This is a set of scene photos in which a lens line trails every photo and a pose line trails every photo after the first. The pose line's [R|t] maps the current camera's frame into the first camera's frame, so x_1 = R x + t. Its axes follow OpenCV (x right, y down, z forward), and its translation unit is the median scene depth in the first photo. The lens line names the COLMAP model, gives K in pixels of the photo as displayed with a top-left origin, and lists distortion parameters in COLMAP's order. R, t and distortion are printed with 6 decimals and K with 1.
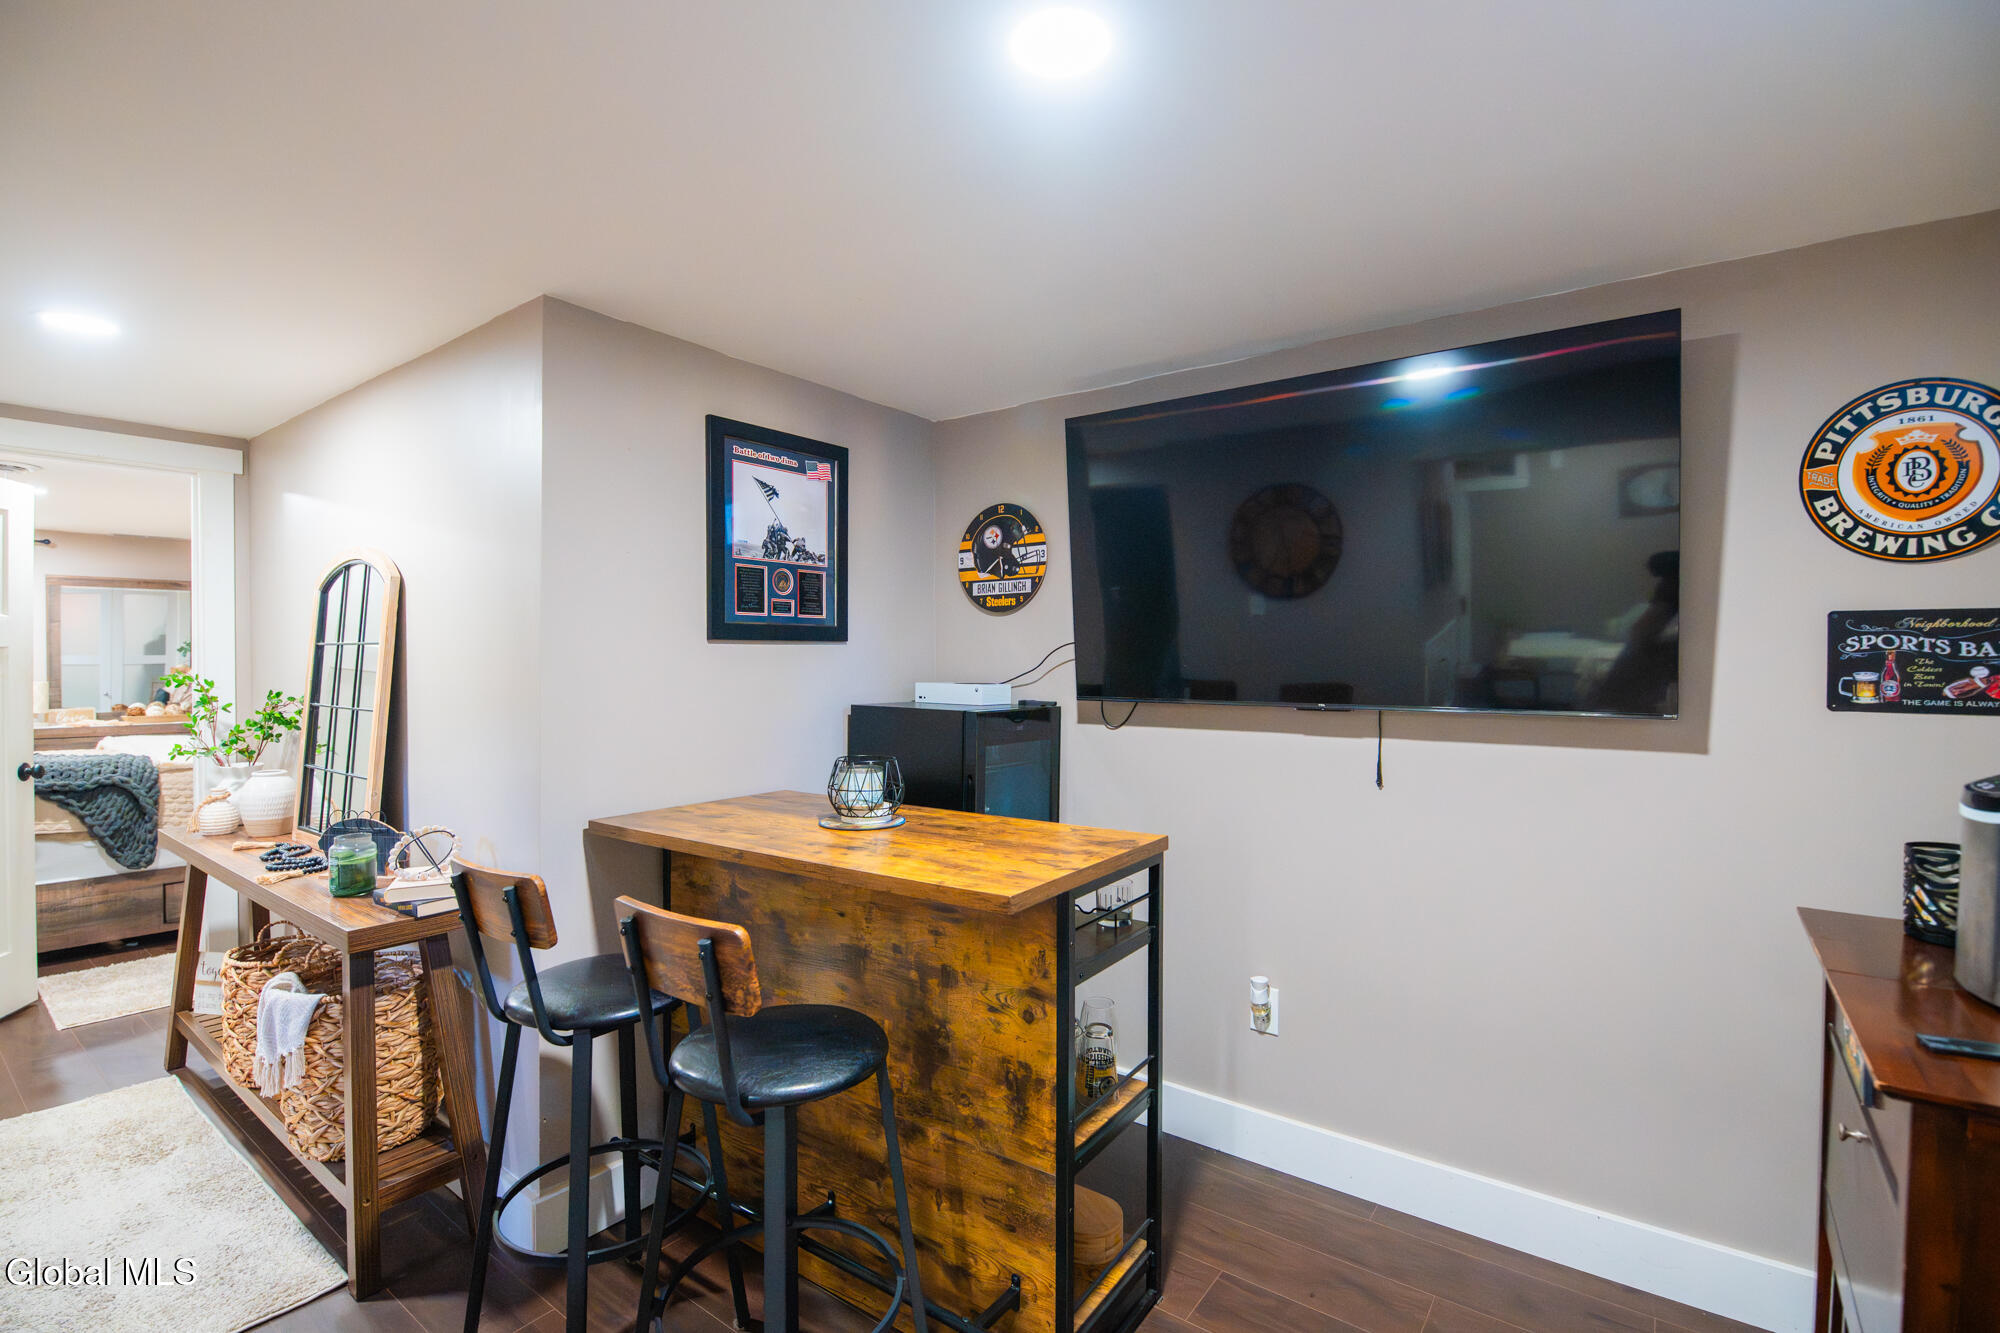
lens RADIAL K [[907.1, 0, 1005.8], [0, 907.1, 663.8], [0, 0, 1]] dist [-0.014527, -0.000876]
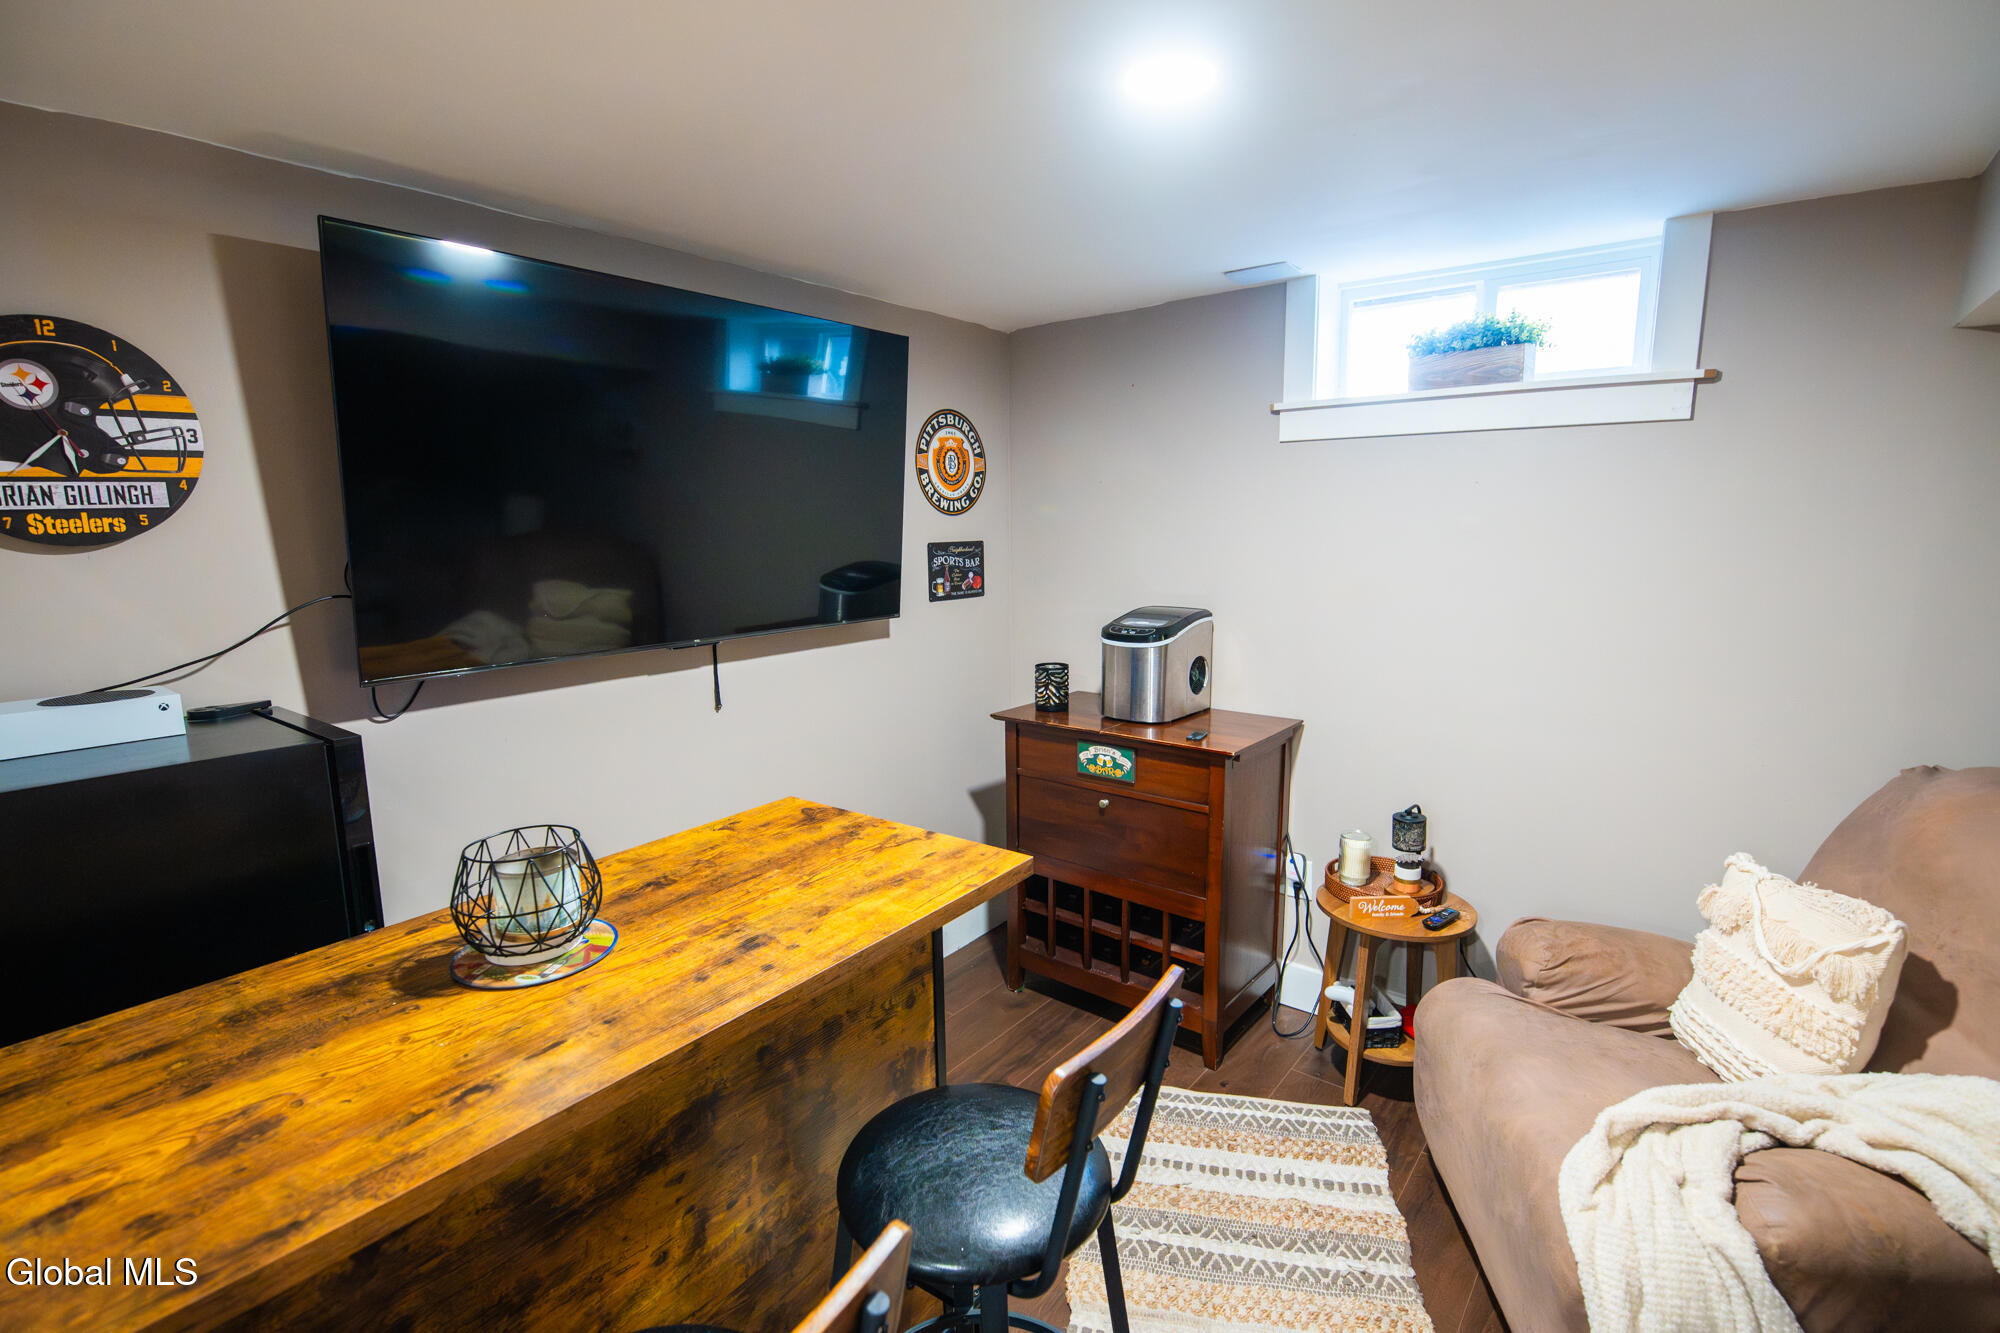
lens RADIAL K [[907.1, 0, 1006.6], [0, 907.1, 673.0], [0, 0, 1]] dist [-0.014527, -0.000876]
pose [[0.033146, -0.167412, 0.985330, -0.782471], [0.019490, 0.985792, 0.166835, -0.098230], [-0.999260, 0.013674, 0.035938, 0.791431]]
